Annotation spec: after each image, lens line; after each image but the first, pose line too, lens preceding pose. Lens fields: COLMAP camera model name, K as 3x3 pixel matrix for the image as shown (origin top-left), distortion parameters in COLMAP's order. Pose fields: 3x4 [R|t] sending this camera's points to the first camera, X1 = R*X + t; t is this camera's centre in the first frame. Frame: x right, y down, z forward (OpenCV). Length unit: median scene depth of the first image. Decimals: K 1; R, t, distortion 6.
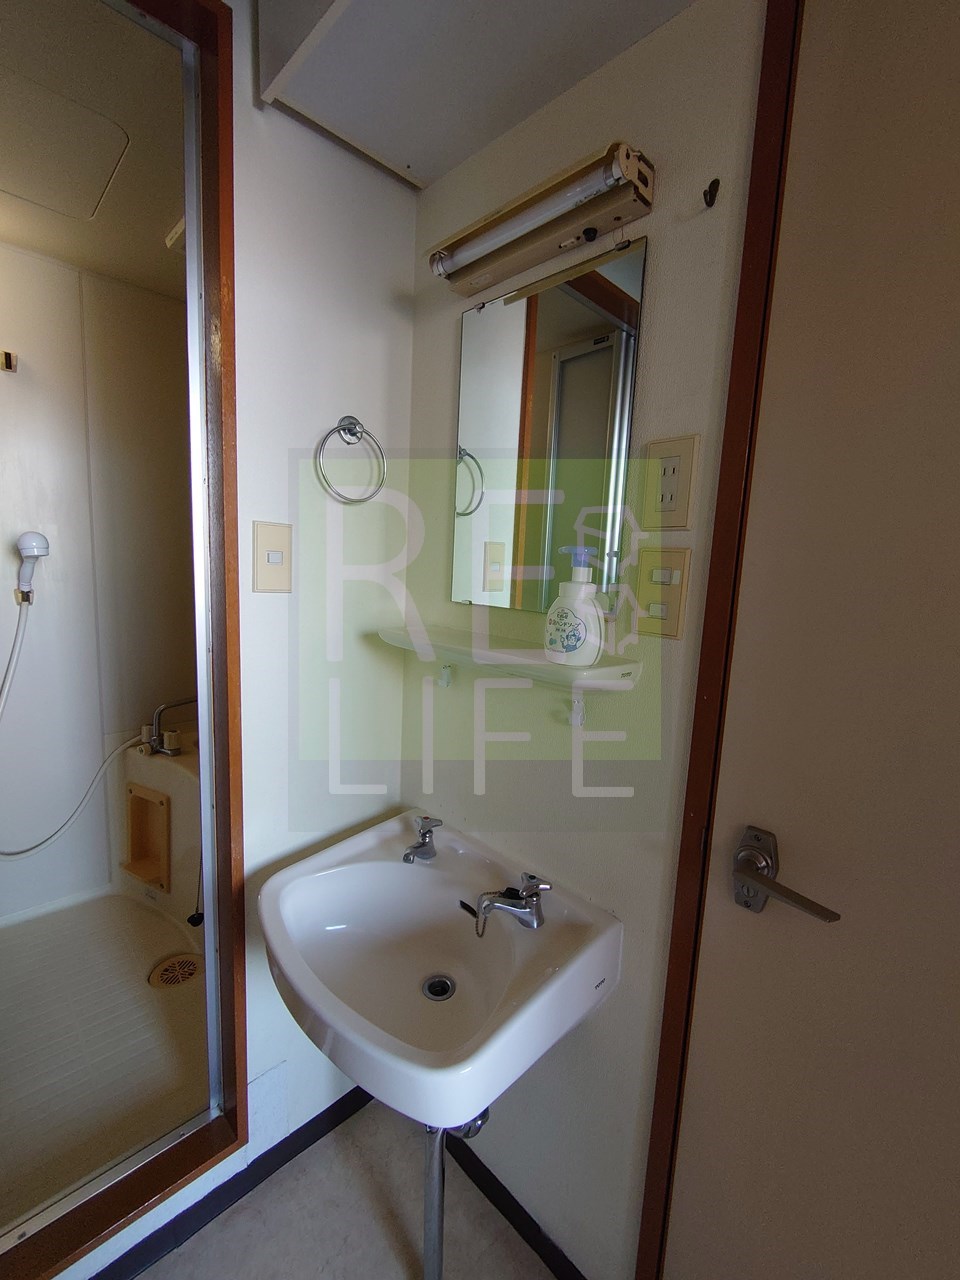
lens RADIAL K [[557.9, 0, 480.0], [0, 557.9, 640.0], [0, 0, 1]] dist [-0.002124, 0.000044]
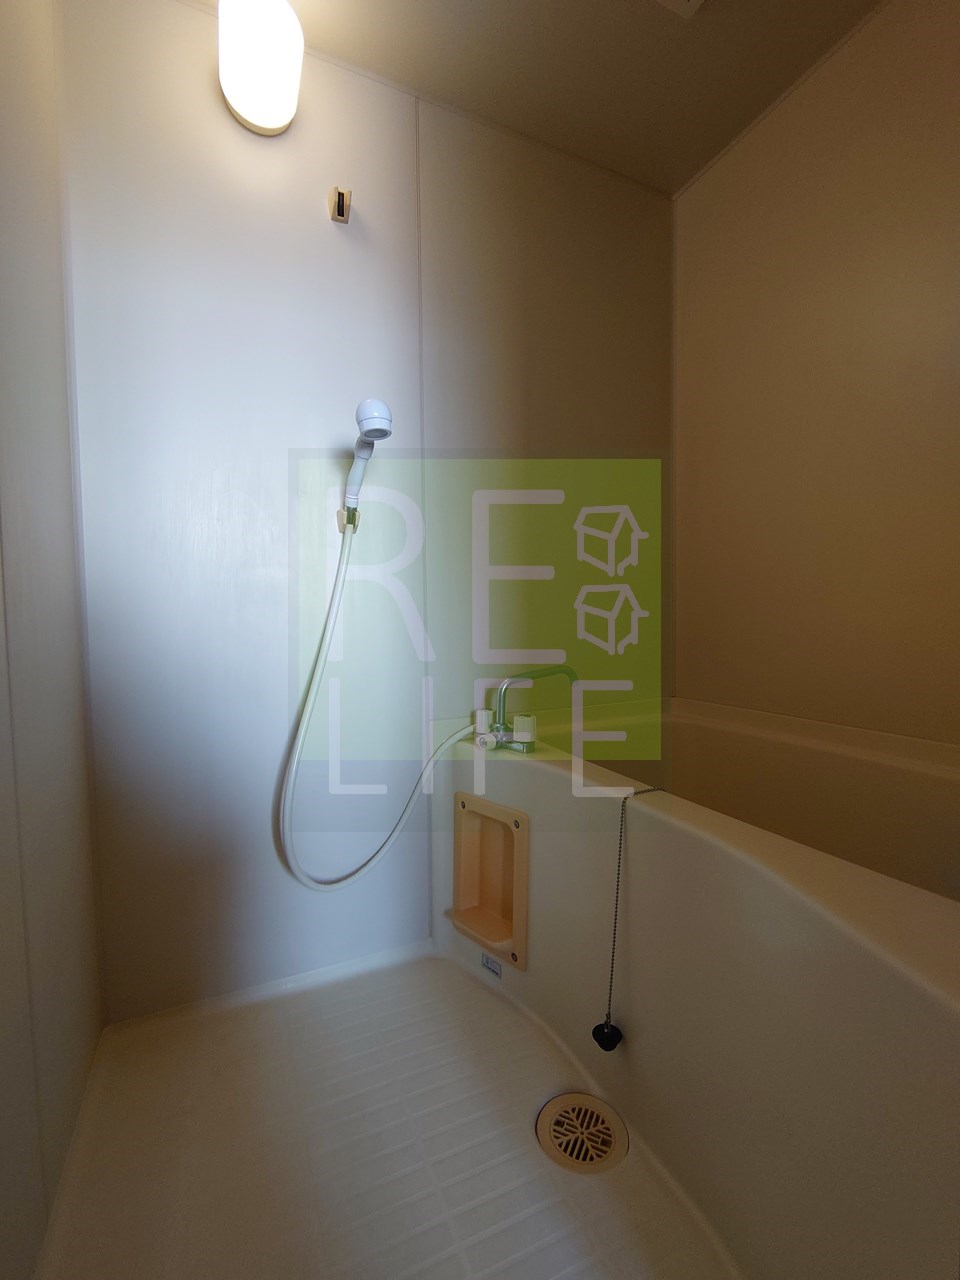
lens RADIAL K [[557.9, 0, 480.0], [0, 557.9, 640.0], [0, 0, 1]] dist [-0.002124, 0.000044]
pose [[0.939184, -0.045433, -0.340395, -0.411456], [0.010384, 0.994514, -0.104089, 0.158517], [0.343257, 0.094224, 0.934503, 0.386742]]
